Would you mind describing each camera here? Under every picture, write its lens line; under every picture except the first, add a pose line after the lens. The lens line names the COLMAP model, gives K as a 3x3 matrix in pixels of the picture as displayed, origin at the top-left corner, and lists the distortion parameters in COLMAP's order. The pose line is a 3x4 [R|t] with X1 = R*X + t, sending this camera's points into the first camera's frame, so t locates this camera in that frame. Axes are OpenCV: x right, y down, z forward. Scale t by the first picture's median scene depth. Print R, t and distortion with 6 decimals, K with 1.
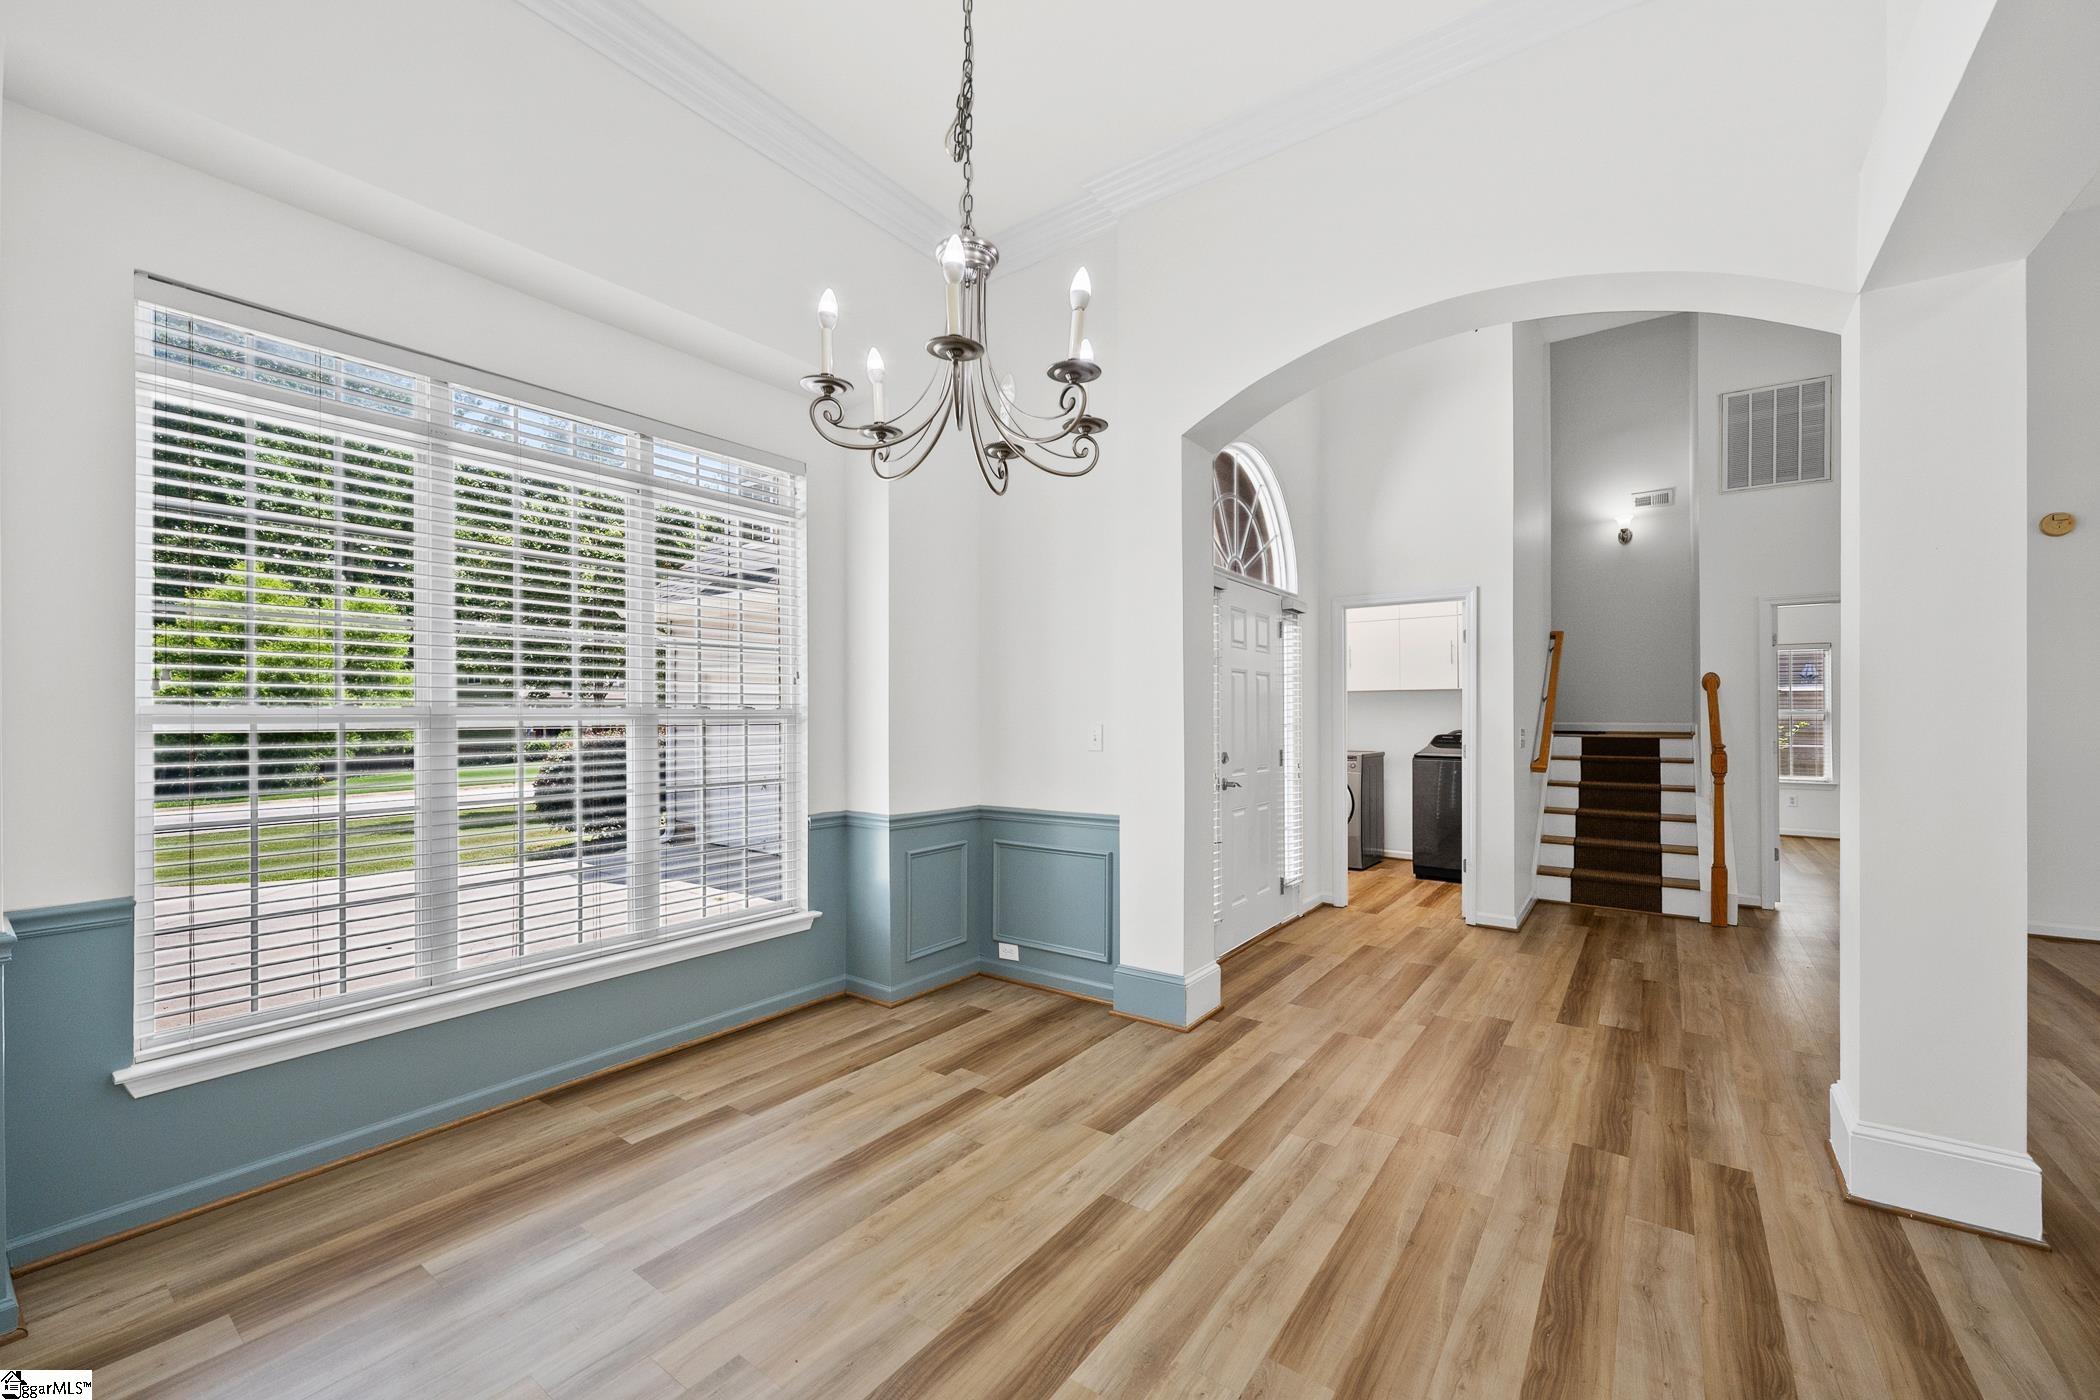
lens RADIAL K [[839.8, 0, 1045.4], [0, 839.8, 698.0], [0, 0, 1]] dist [-0.000385, 0.000269]
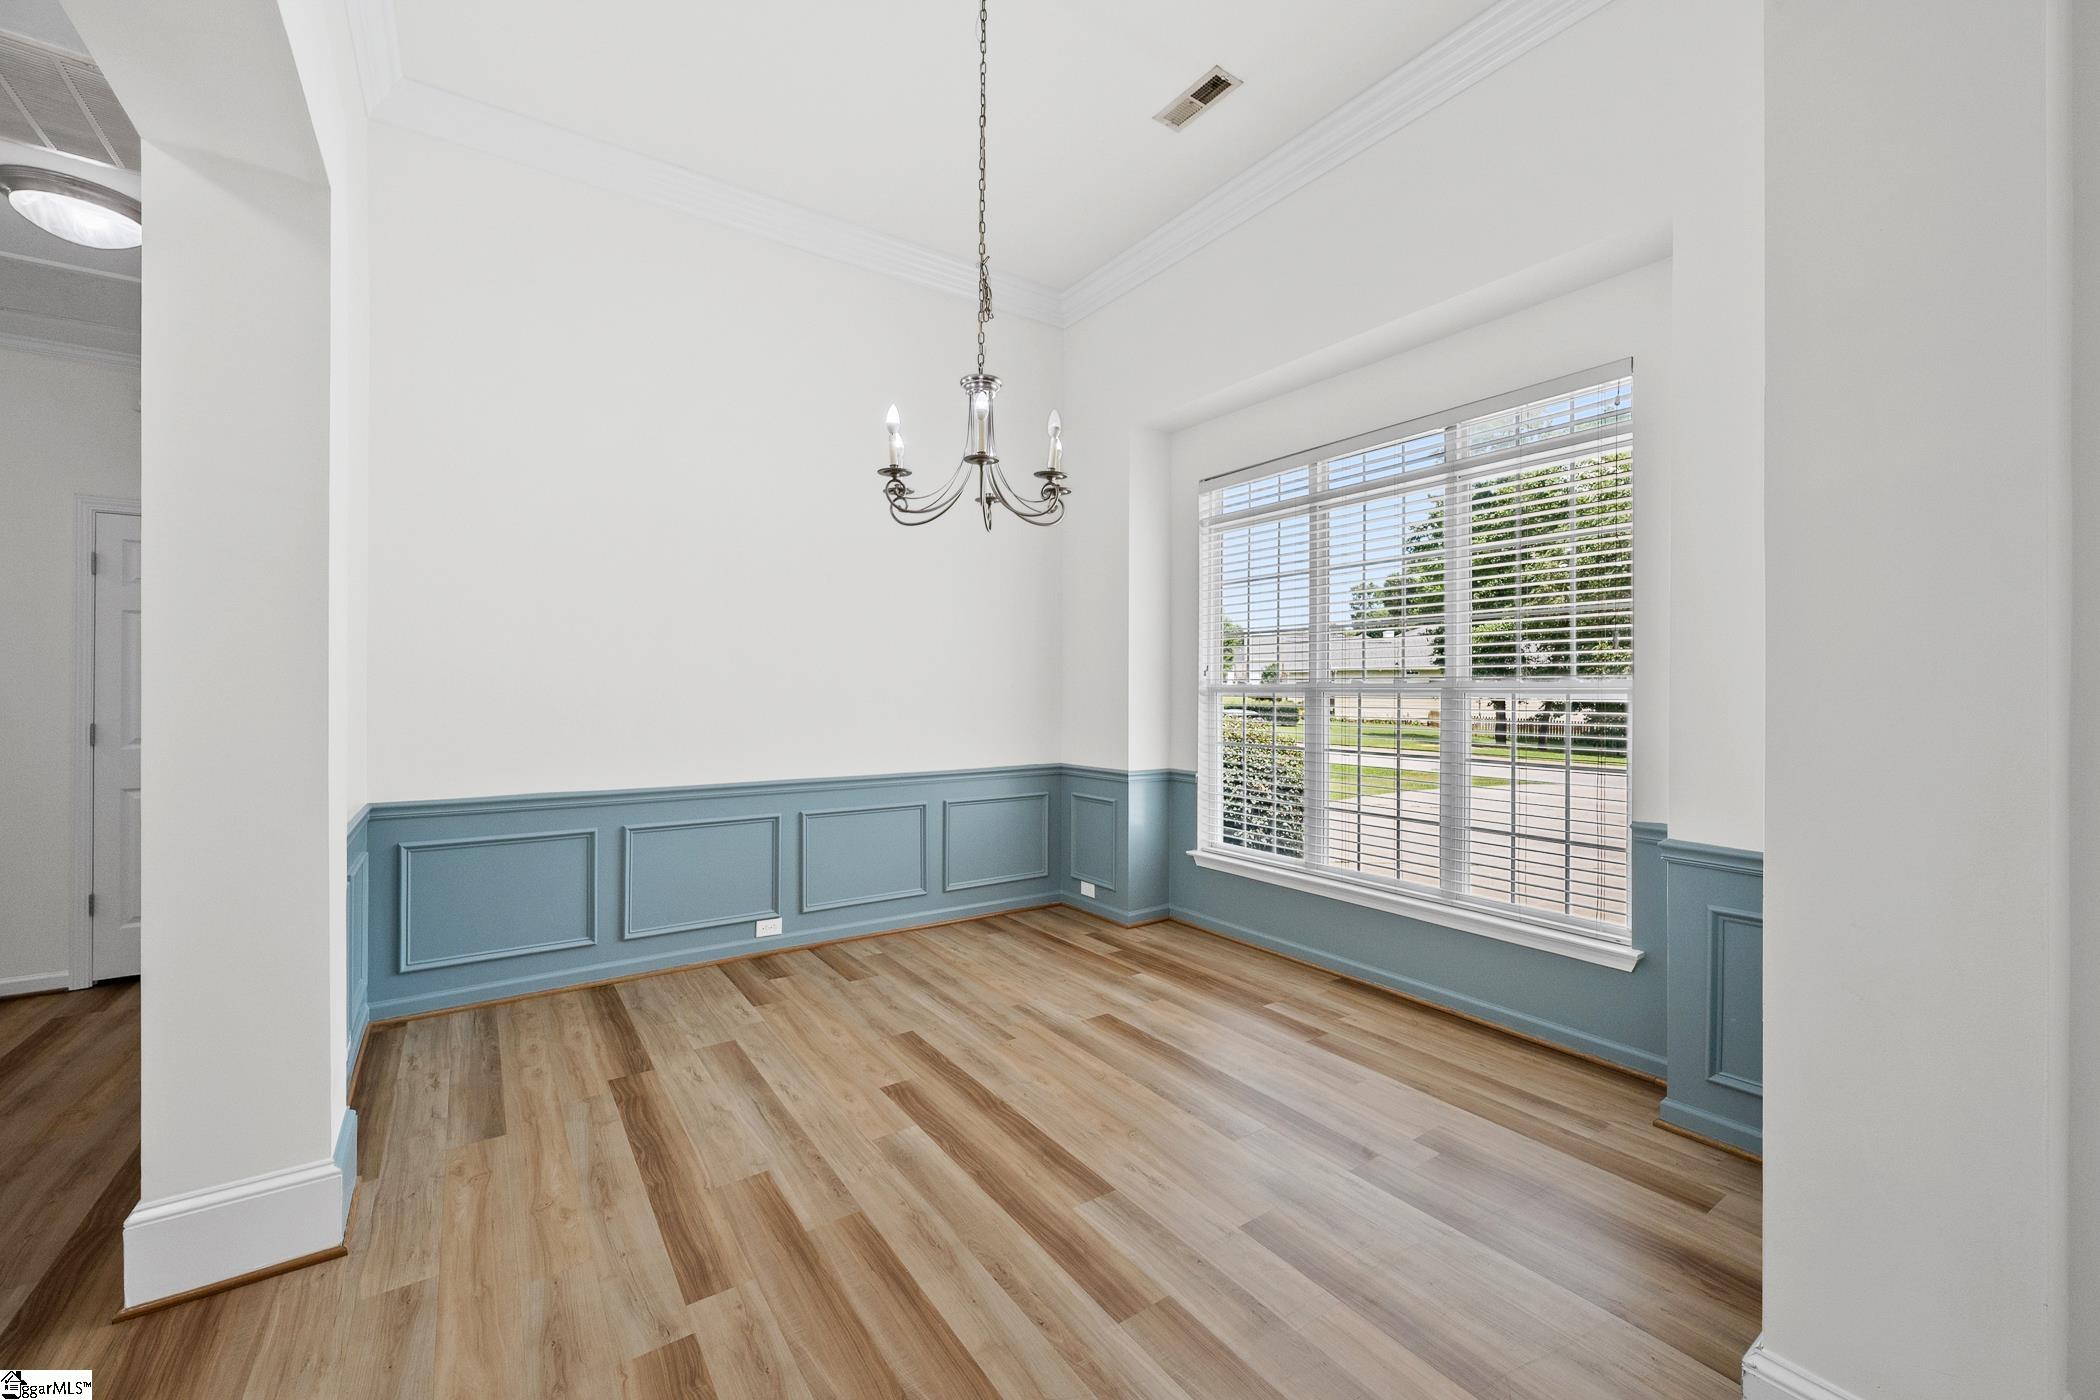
lens RADIAL K [[839.8, 0, 1048.3], [0, 839.8, 683.6], [0, 0, 1]] dist [-0.000385, 0.000269]
pose [[-0.327844, -0.003279, -0.944726, 0.798286], [0.018987, 0.999769, -0.010059, 0.016791], [0.944541, -0.021235, -0.327706, 0.999153]]
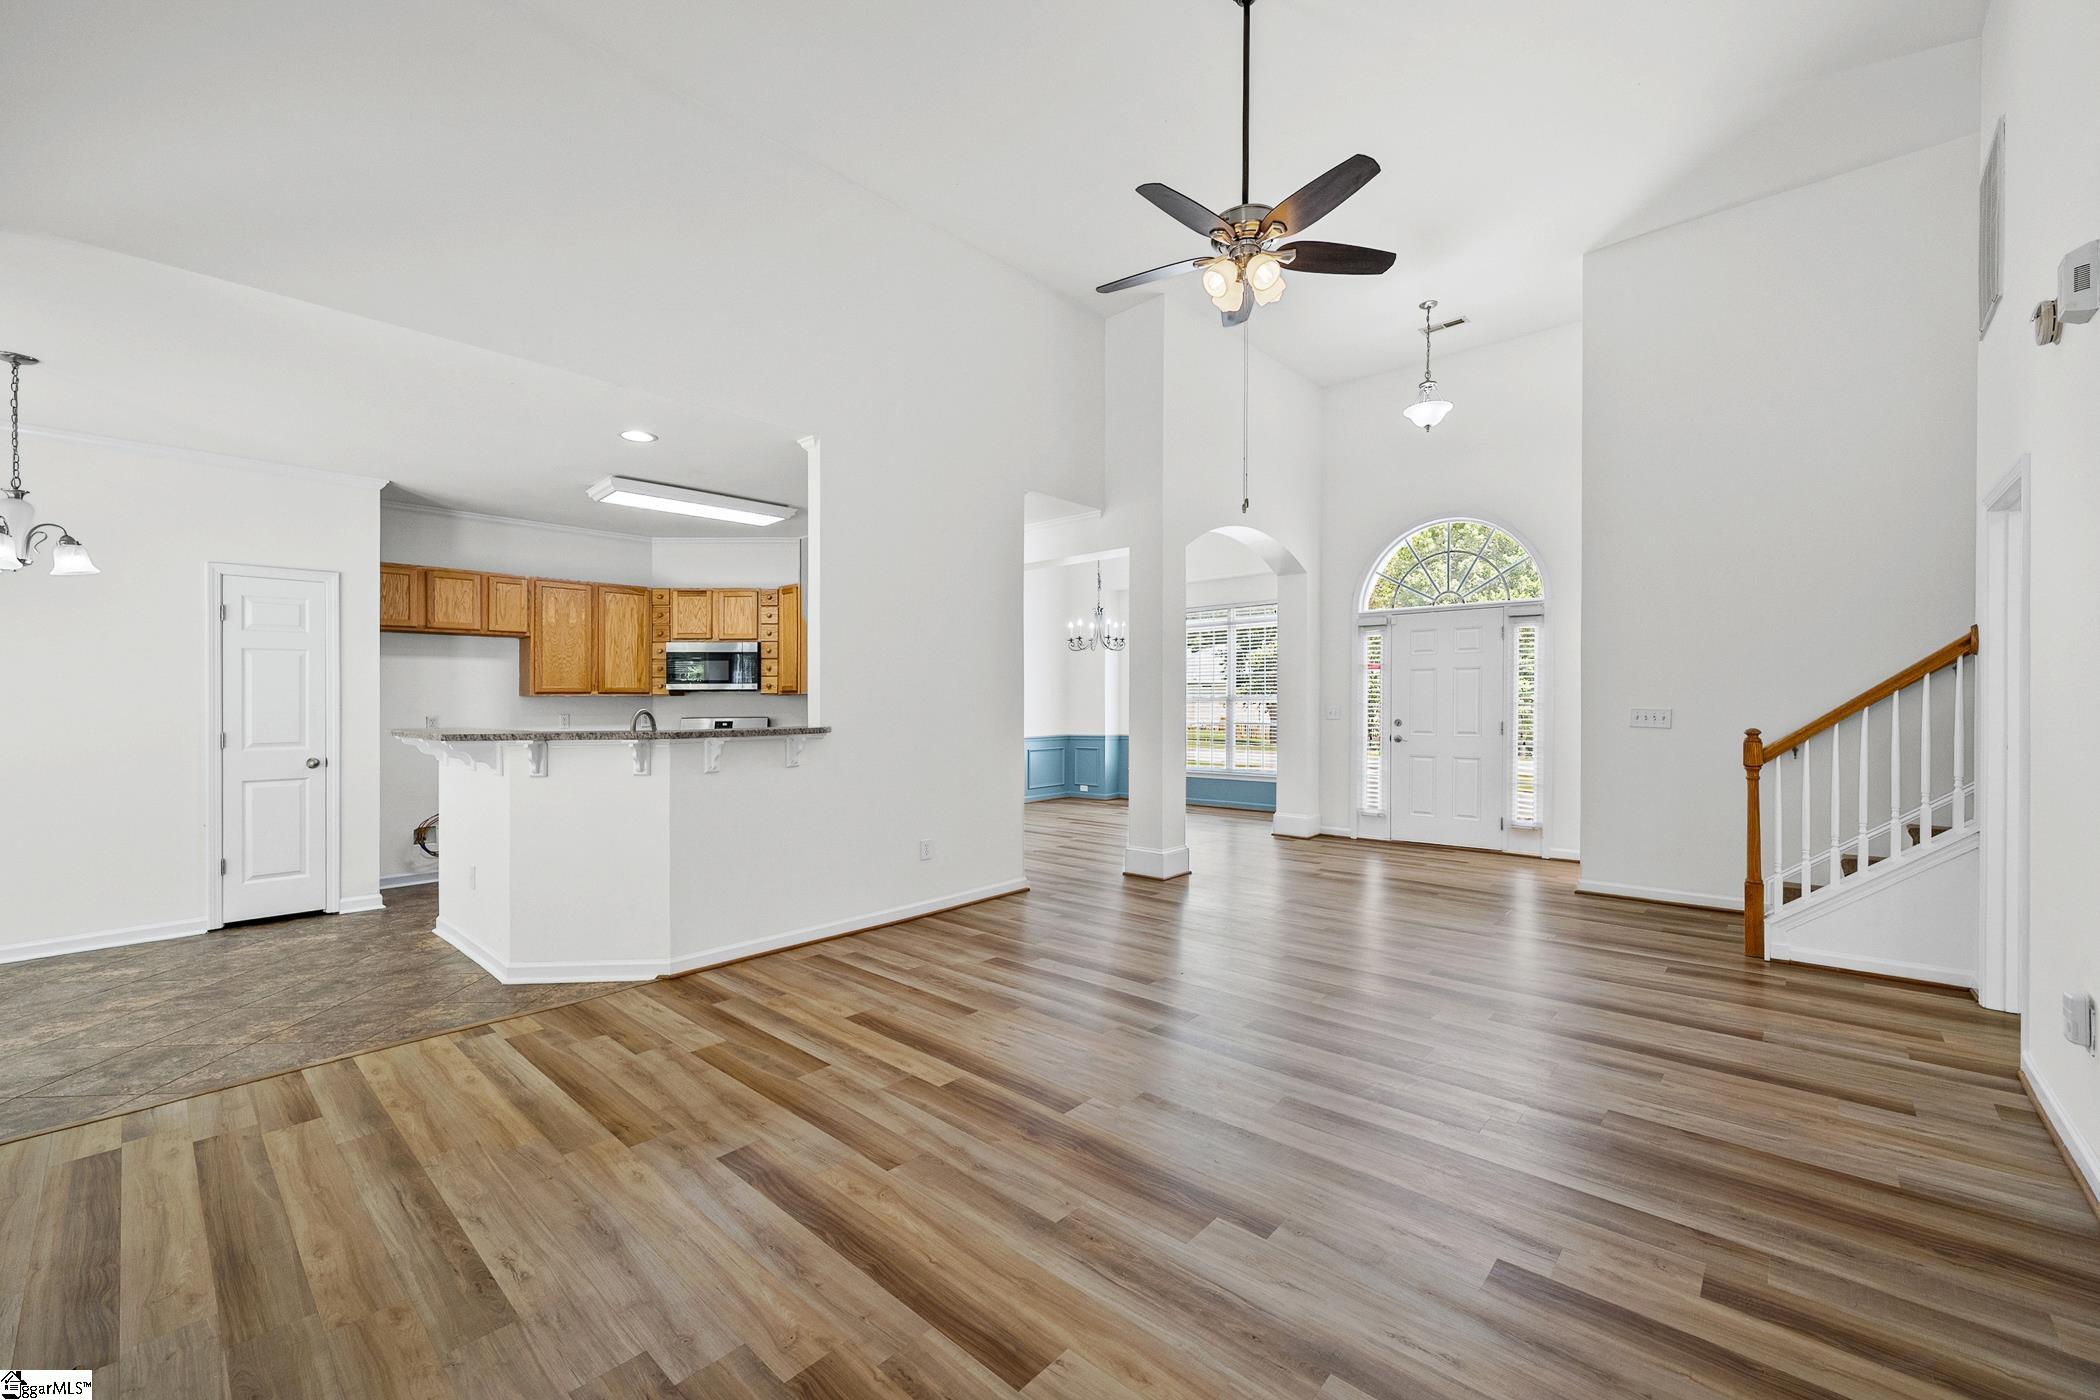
lens RADIAL K [[839.8, 0, 1048.2], [0, 839.8, 704.1], [0, 0, 1]] dist [-0.000385, 0.000269]
pose [[-0.106385, 0.007554, -0.994296, 3.100664], [0.030914, 0.999513, 0.004286, 0.005518], [0.993844, -0.030282, -0.106566, 0.764656]]
